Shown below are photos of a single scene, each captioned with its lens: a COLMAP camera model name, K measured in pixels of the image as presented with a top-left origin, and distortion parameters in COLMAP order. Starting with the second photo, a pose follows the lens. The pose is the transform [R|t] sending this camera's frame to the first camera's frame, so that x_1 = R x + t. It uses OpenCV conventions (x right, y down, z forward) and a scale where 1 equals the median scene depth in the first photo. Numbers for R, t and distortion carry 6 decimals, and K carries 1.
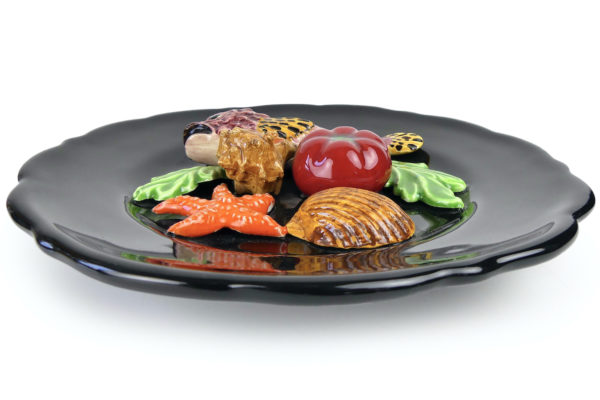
lens RADIAL K [[485.0, 0, 300.0], [0, 485.0, 200.0], [0, 0, 1]] dist [-0.004548, -0.003157]
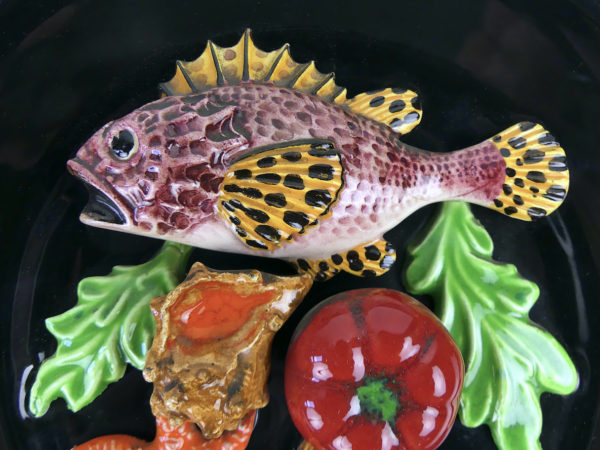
lens RADIAL K [[522.2, 0, 317.4], [0, 522.2, 228.8], [0, 0, 1]] dist [-0.010760, -0.008159]
pose [[0.997312, 0.072542, 0.010276, 0.003340], [-0.041032, 0.436821, 0.898612, -0.724177], [0.060698, -0.896619, 0.438624, 0.930672]]
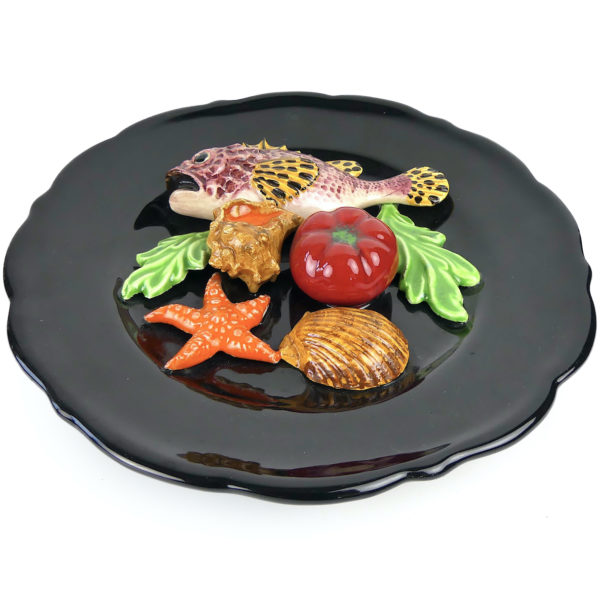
lens RADIAL K [[679.3, 0, 300.0], [0, 679.3, 300.0], [0, 0, 1]] dist [0.009201, 0.012600]
pose [[0.999342, 0.029181, -0.021537, 0.034783], [-0.017875, 0.912974, 0.407625, -0.543238], [0.031557, -0.406972, 0.912895, -0.212210]]
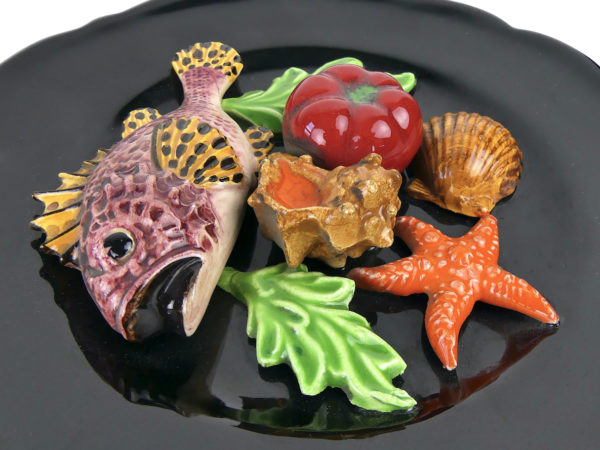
lens RADIAL K [[522.2, 0, 317.4], [0, 522.2, 228.8], [0, 0, 1]] dist [-0.010760, -0.008159]
pose [[0.081106, -0.746406, 0.660530, -0.576965], [0.341657, 0.643382, 0.685076, -0.552480], [-0.936318, 0.170111, 0.307197, 0.876354]]
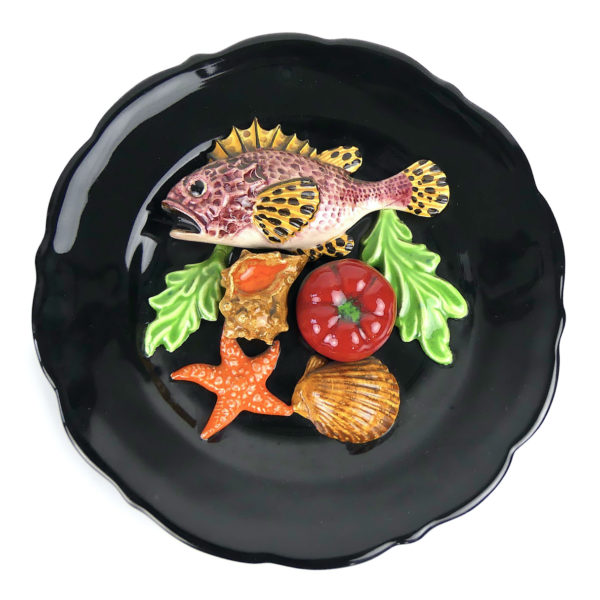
lens RADIAL K [[679.3, 0, 300.0], [0, 679.3, 300.0], [0, 0, 1]] dist [0.009201, 0.012600]
pose [[0.998493, -0.011512, 0.053653, -0.087095], [-0.041669, 0.477128, 0.877846, -1.360979], [-0.035705, -0.878759, 0.475929, 0.379247]]
